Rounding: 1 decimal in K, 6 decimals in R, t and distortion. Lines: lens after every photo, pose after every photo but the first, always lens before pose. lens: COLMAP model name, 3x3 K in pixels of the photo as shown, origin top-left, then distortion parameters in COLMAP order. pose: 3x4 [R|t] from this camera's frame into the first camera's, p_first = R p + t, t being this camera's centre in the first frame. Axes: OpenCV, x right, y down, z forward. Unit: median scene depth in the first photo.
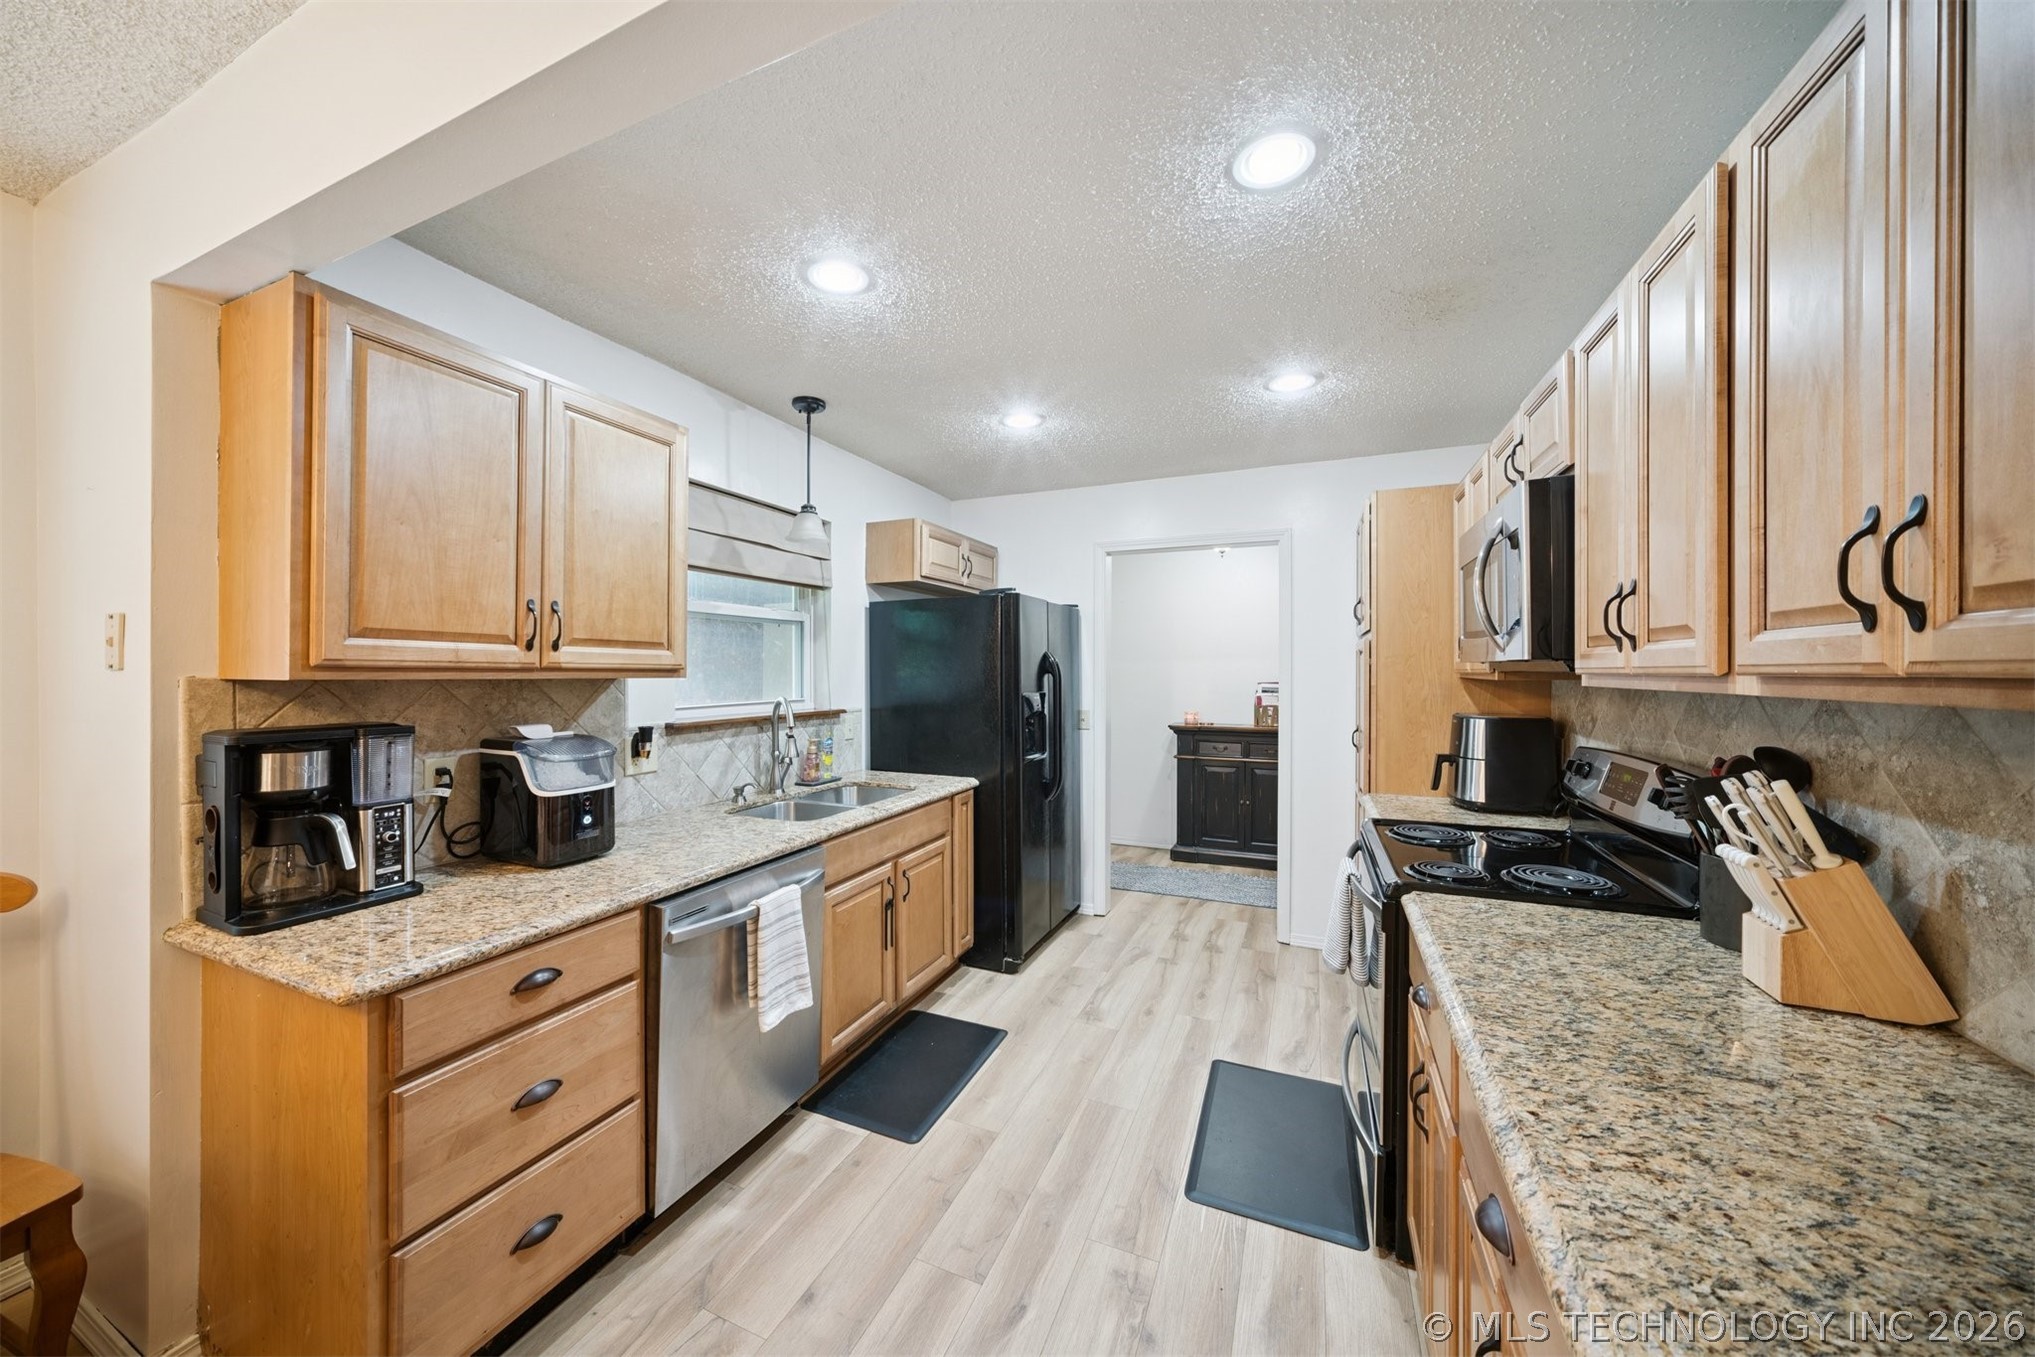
lens RADIAL K [[704.6, 0, 1004.5], [0, 704.6, 673.7], [0, 0, 1]] dist [-0.012479, 0.002226]
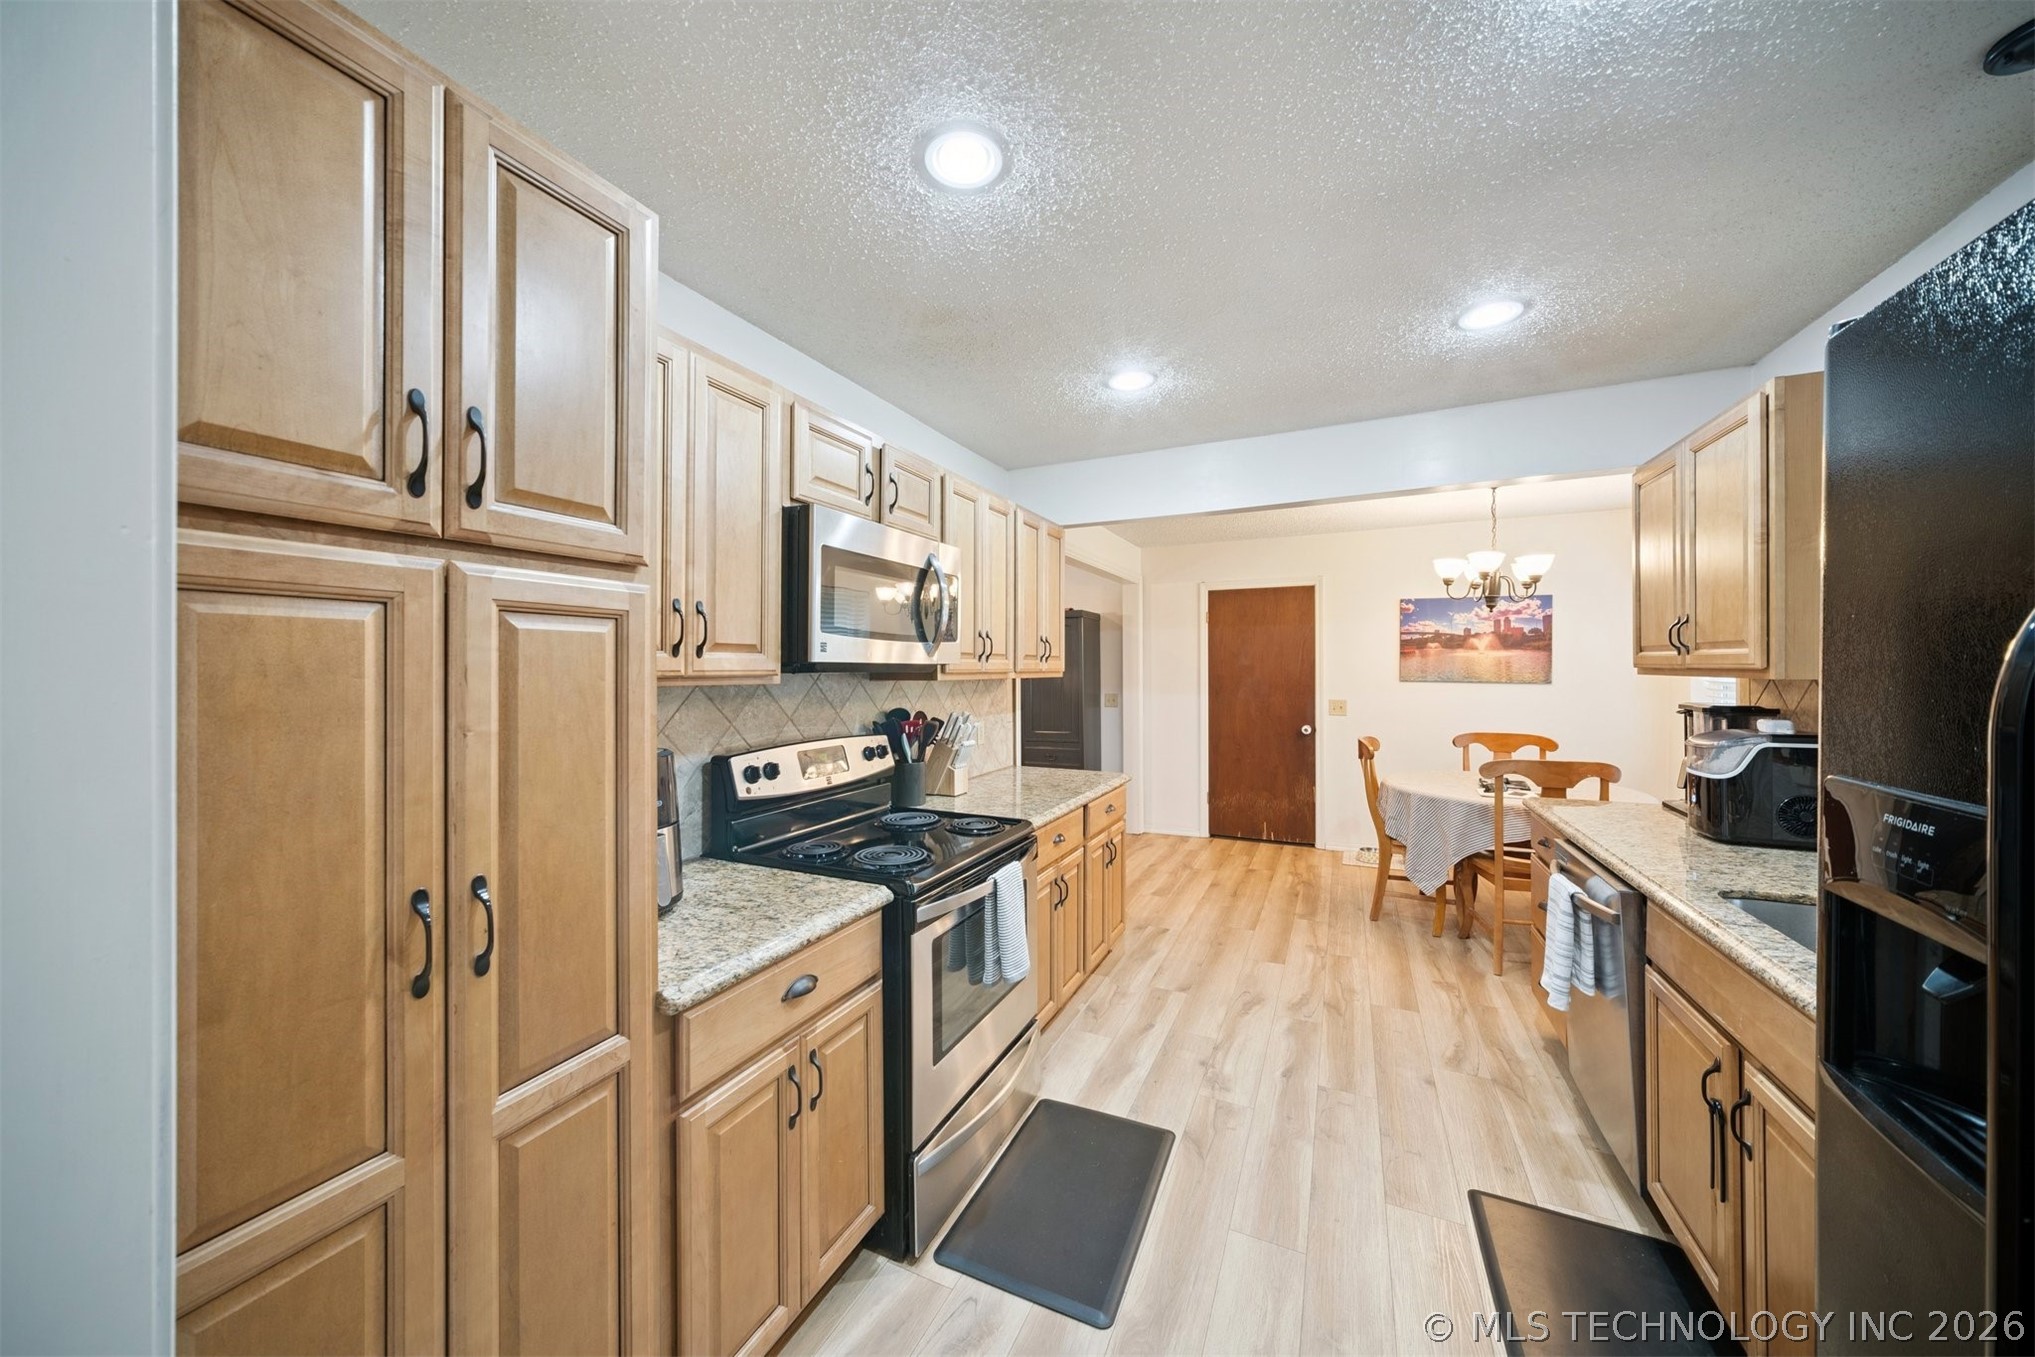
lens RADIAL K [[704.6, 0, 987.6], [0, 704.6, 668.5], [0, 0, 1]] dist [-0.012479, 0.002226]
pose [[-0.998003, 0.001860, 0.063140, 0.493599], [0.002069, 0.999993, 0.003245, -0.014164], [-0.063134, 0.003369, -0.997999, 2.177721]]
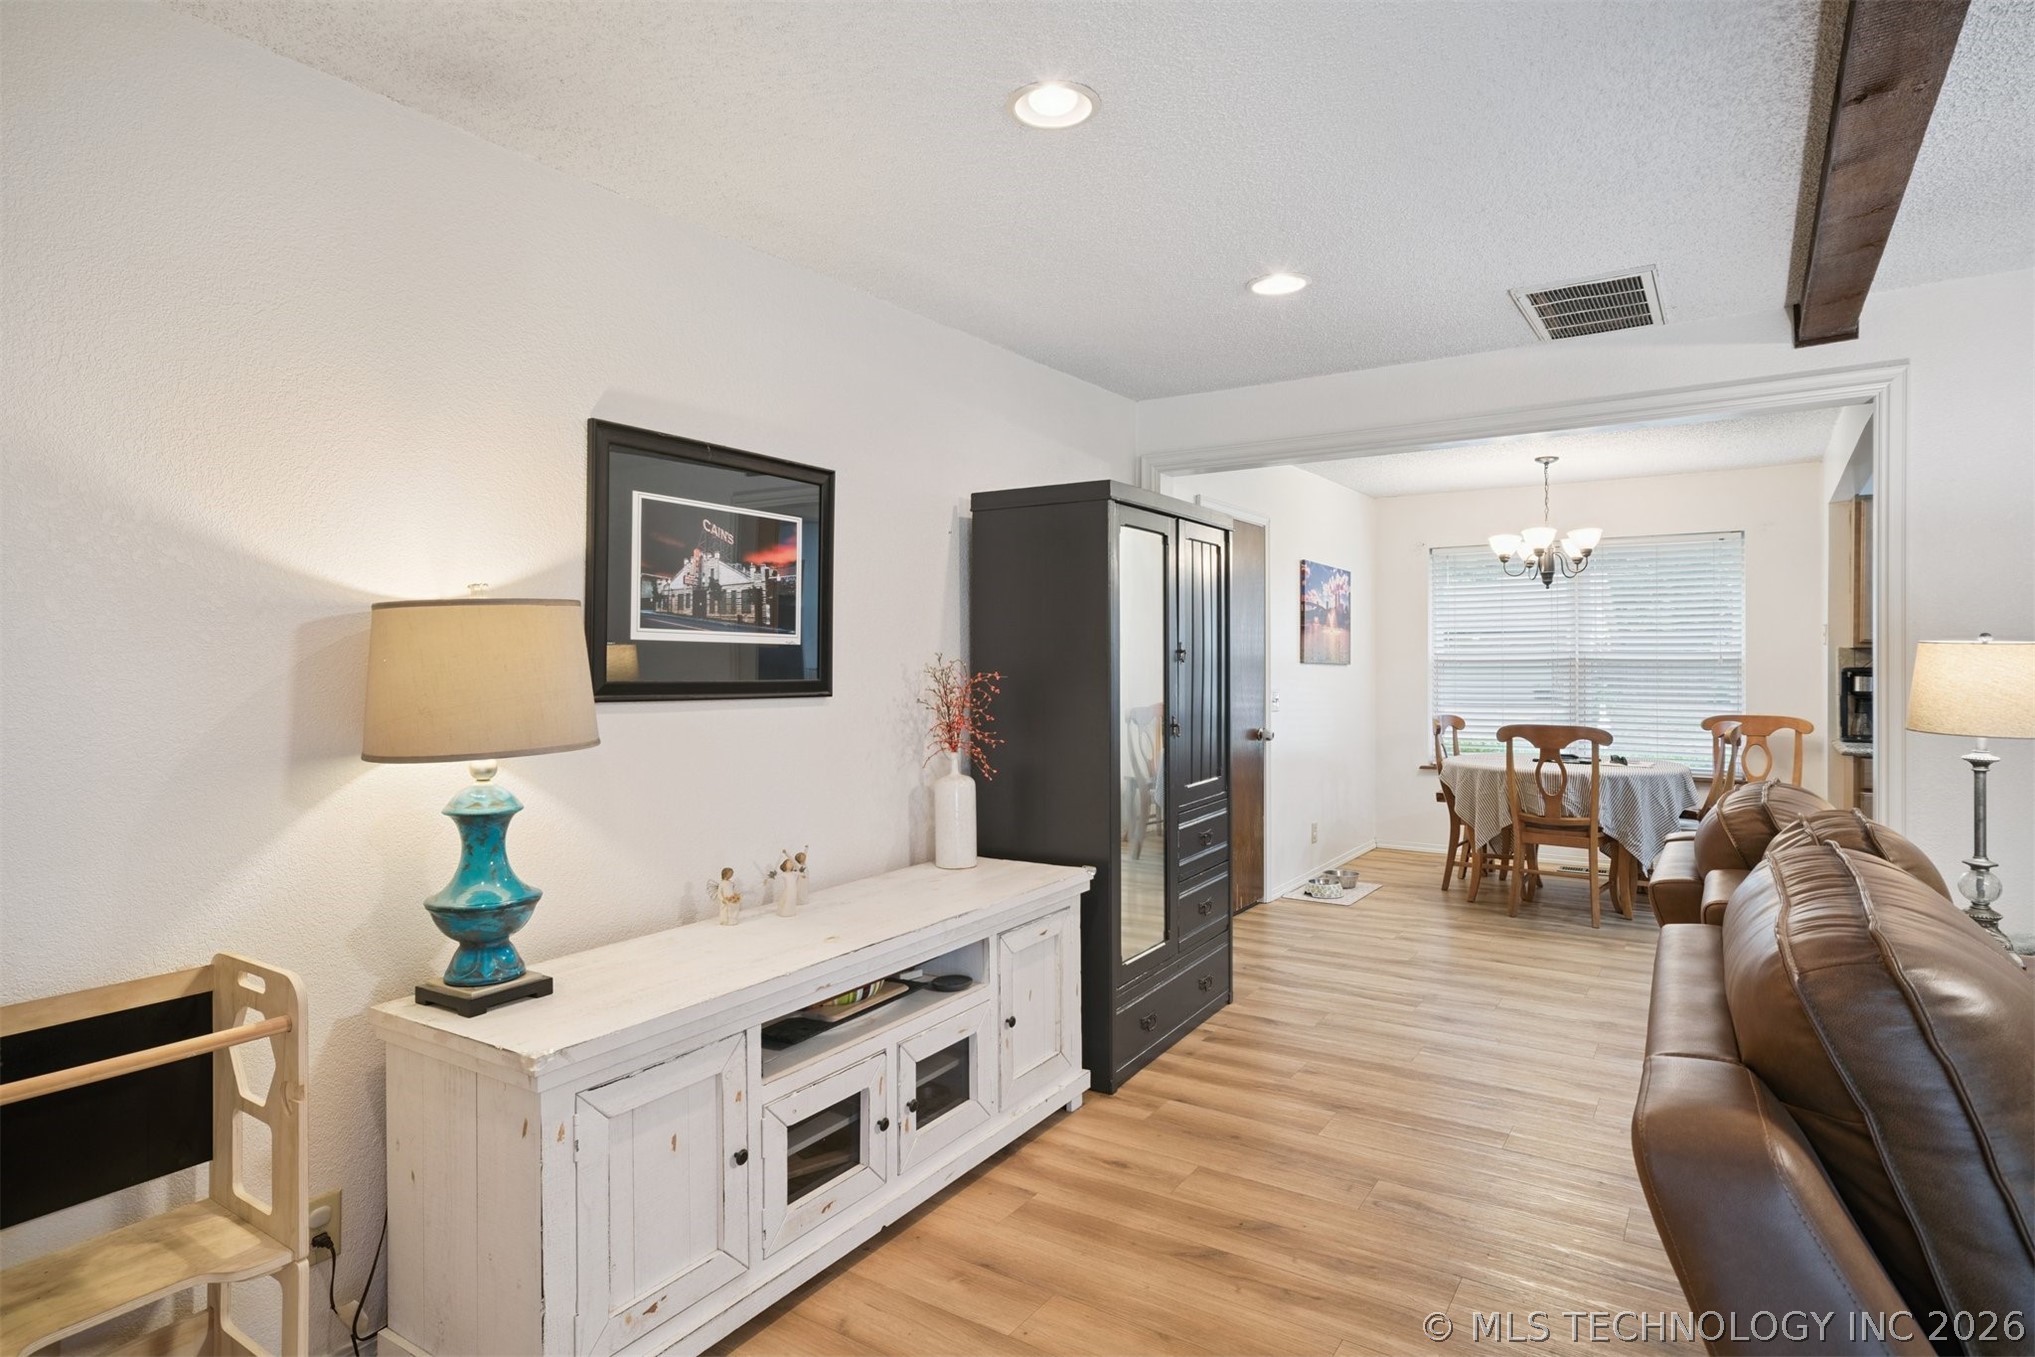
lens RADIAL K [[1113.8, 0, 1005.3], [0, 1113.8, 670.1], [0, 0, 1]] dist [-0.004855, 0.001429]
pose [[-0.178344, 0.009027, -0.983927, 2.699191], [0.000728, 0.999959, 0.009042, 0.039492], [0.983968, 0.000897, -0.178343, -1.038207]]
